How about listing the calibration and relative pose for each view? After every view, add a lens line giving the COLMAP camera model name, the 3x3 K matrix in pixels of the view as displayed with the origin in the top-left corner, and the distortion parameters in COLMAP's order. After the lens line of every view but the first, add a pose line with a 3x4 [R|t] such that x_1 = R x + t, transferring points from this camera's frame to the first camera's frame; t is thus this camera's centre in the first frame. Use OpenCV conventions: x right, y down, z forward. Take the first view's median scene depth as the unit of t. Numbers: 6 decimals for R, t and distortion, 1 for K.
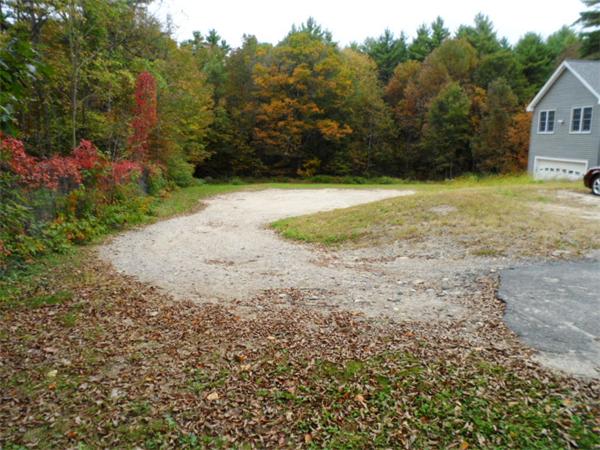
lens RADIAL K [[472.0, 0, 300.0], [0, 472.0, 225.0], [0, 0, 1]] dist [-0.073163, 0.114849]
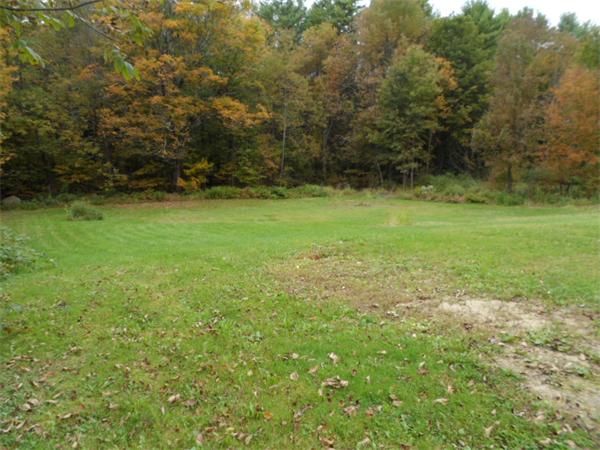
lens RADIAL K [[472.0, 0, 300.0], [0, 472.0, 225.0], [0, 0, 1]] dist [-0.073163, 0.114849]
pose [[0.924637, -0.066314, 0.375033, -0.094846], [0.072742, 0.997346, -0.002993, -0.045436], [-0.373839, 0.030048, 0.927007, 0.383988]]
